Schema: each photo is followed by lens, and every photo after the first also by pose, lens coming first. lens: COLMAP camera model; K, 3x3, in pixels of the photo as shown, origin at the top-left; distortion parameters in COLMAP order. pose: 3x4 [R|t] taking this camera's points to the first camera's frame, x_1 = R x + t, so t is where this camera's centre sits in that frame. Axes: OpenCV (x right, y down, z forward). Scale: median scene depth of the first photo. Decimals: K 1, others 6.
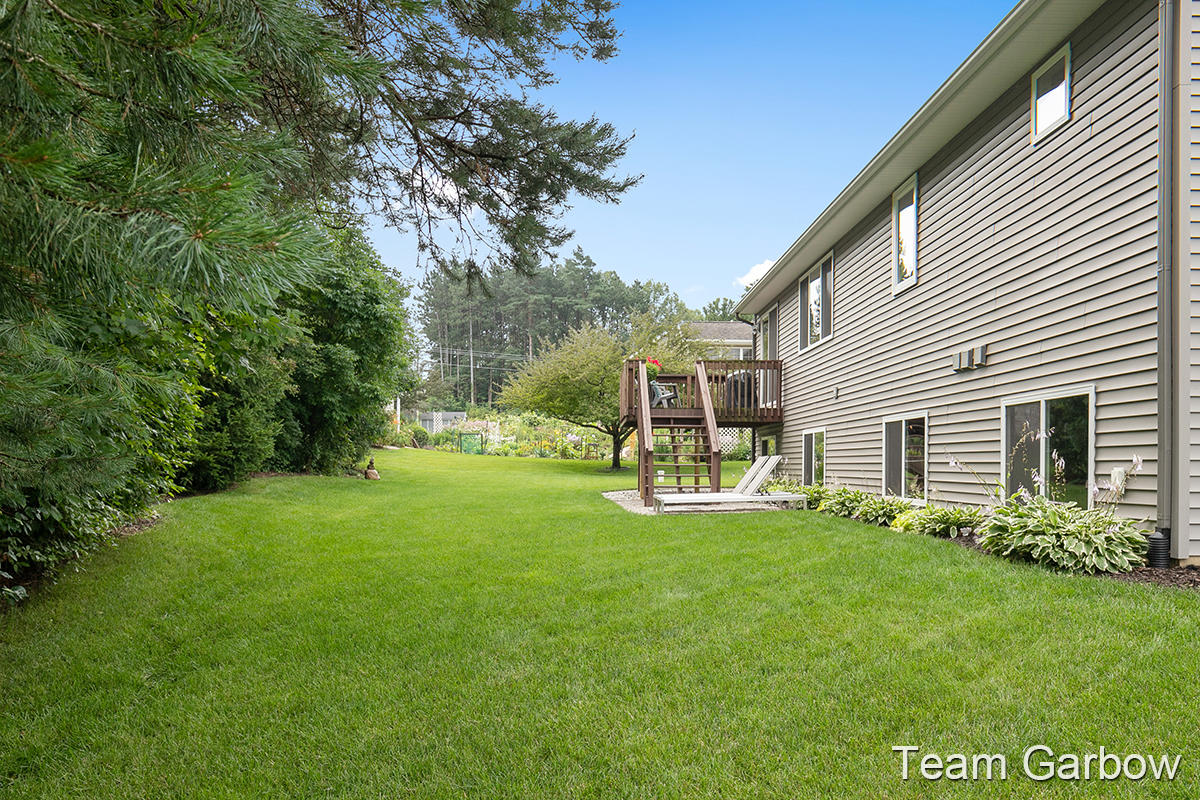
lens RADIAL K [[903.3, 0, 680.0], [0, 903.3, 289.5], [0, 0, 1]] dist [-0.030909, 0.051416]
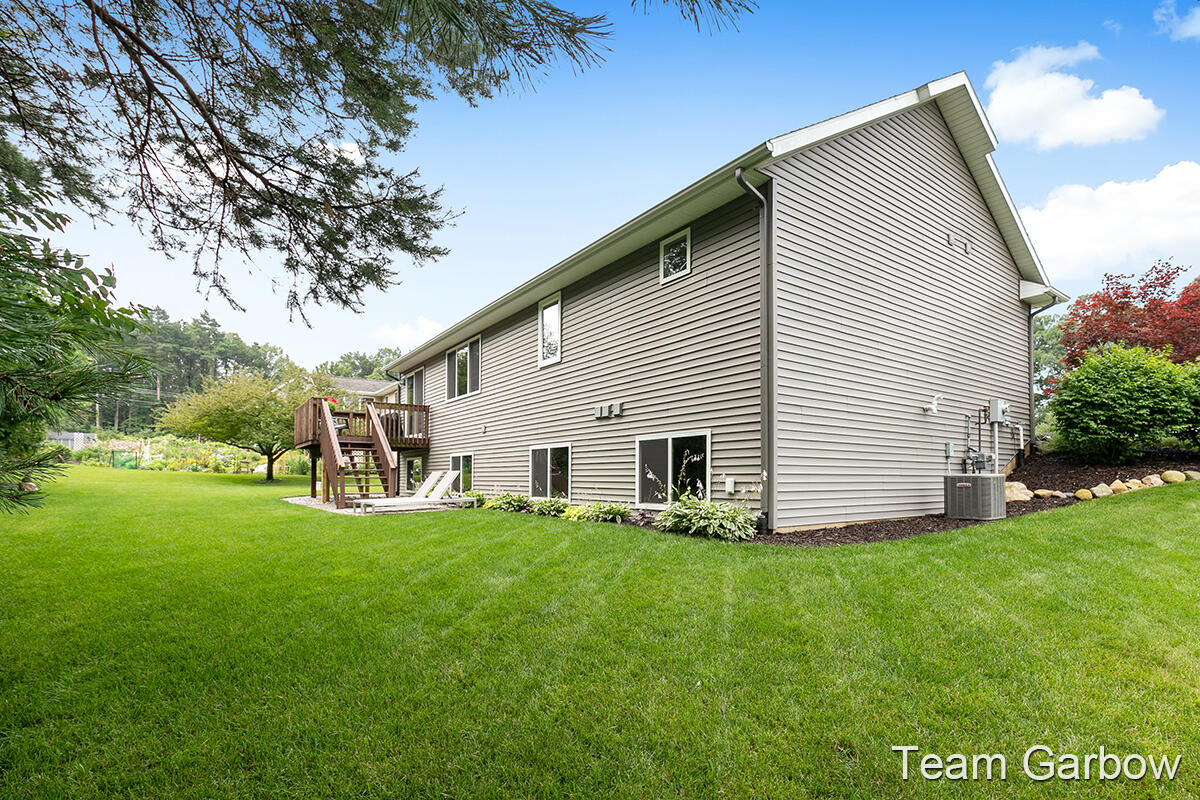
lens RADIAL K [[546.0, 0, 604.0], [0, 546.0, 395.0], [0, 0, 1]] dist [-0.014225, 0.000609]
pose [[0.843685, 0.075785, 0.531462, -0.134135], [-0.098301, 0.995056, 0.014158, 0.023992], [-0.527761, -0.064188, 0.846964, 0.124827]]
